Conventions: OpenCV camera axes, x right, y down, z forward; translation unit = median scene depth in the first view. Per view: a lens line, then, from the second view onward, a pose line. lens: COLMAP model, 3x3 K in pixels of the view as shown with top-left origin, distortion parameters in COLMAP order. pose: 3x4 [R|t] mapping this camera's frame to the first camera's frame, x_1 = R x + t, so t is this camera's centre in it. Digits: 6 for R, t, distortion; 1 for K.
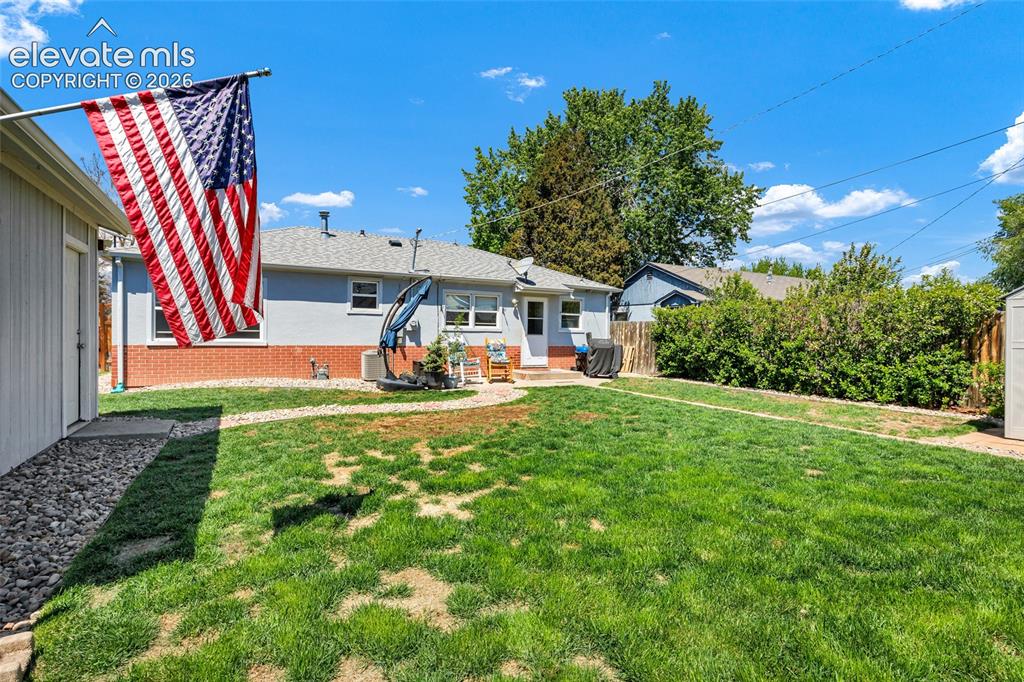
lens RADIAL K [[498.4, 0, 541.0], [0, 498.4, 342.6], [0, 0, 1]] dist [-0.002086, -0.002420]
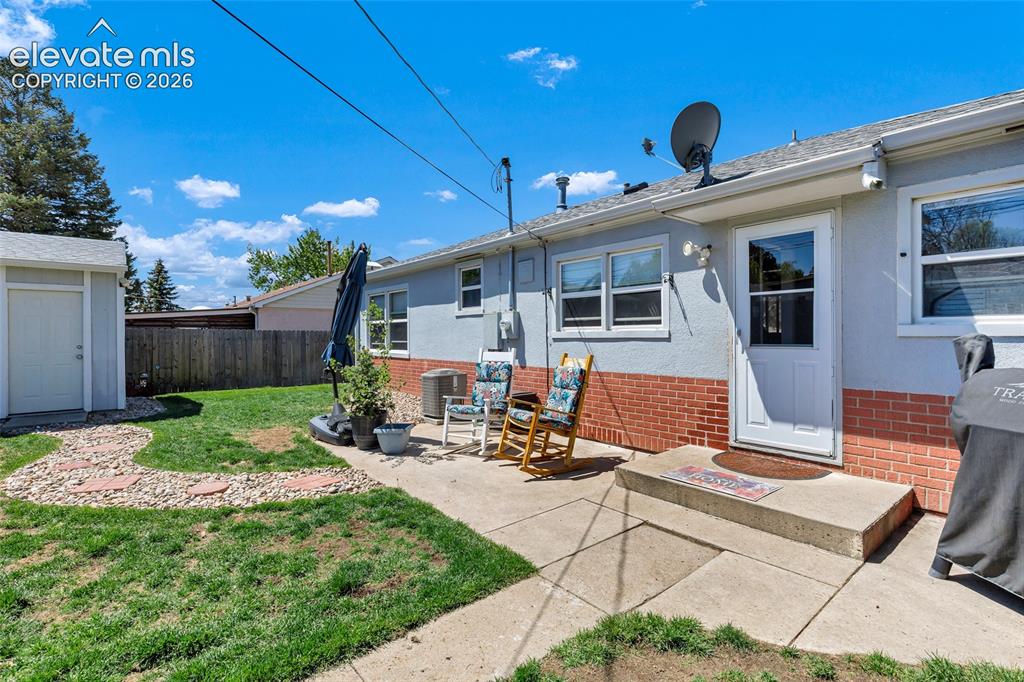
lens RADIAL K [[478.1, 0, 535.3], [0, 478.1, 329.6], [0, 0, 1]] dist [0.004388, -0.004829]
pose [[0.179551, -0.029940, -0.983293, 0.254954], [-0.009927, 0.999431, -0.032245, -0.015502], [0.983699, 0.015551, 0.179151, 0.829980]]
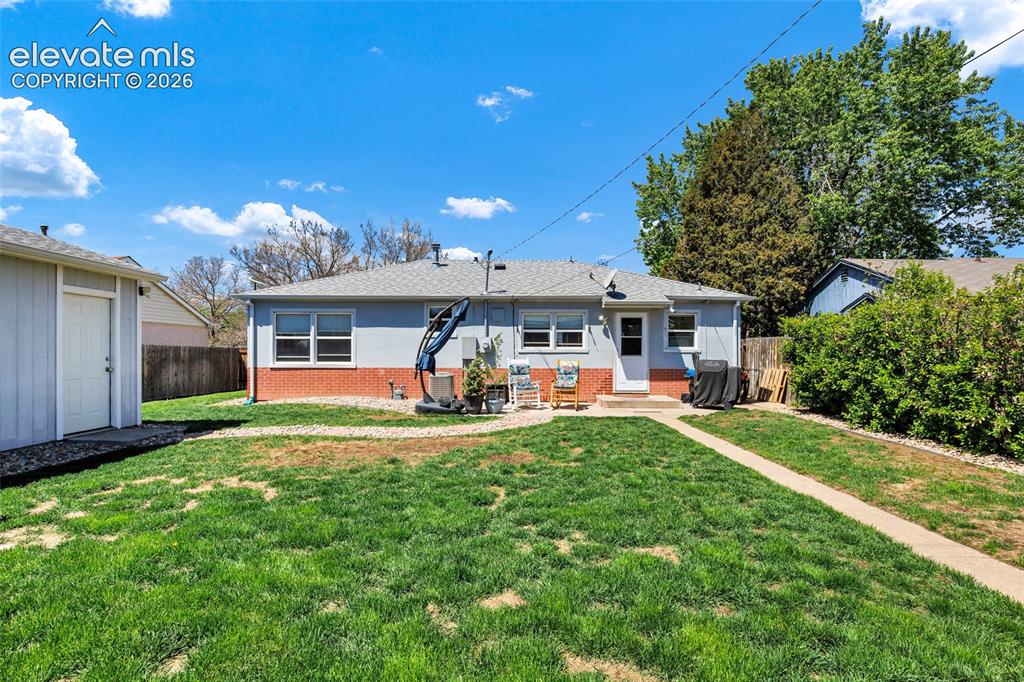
lens RADIAL K [[498.4, 0, 514.9], [0, 498.4, 349.5], [0, 0, 1]] dist [-0.002086, -0.002420]
pose [[0.870101, -0.014817, -0.492651, 0.248007], [0.001035, 0.999601, -0.028234, -0.002299], [0.492873, 0.024057, 0.869769, 0.149024]]
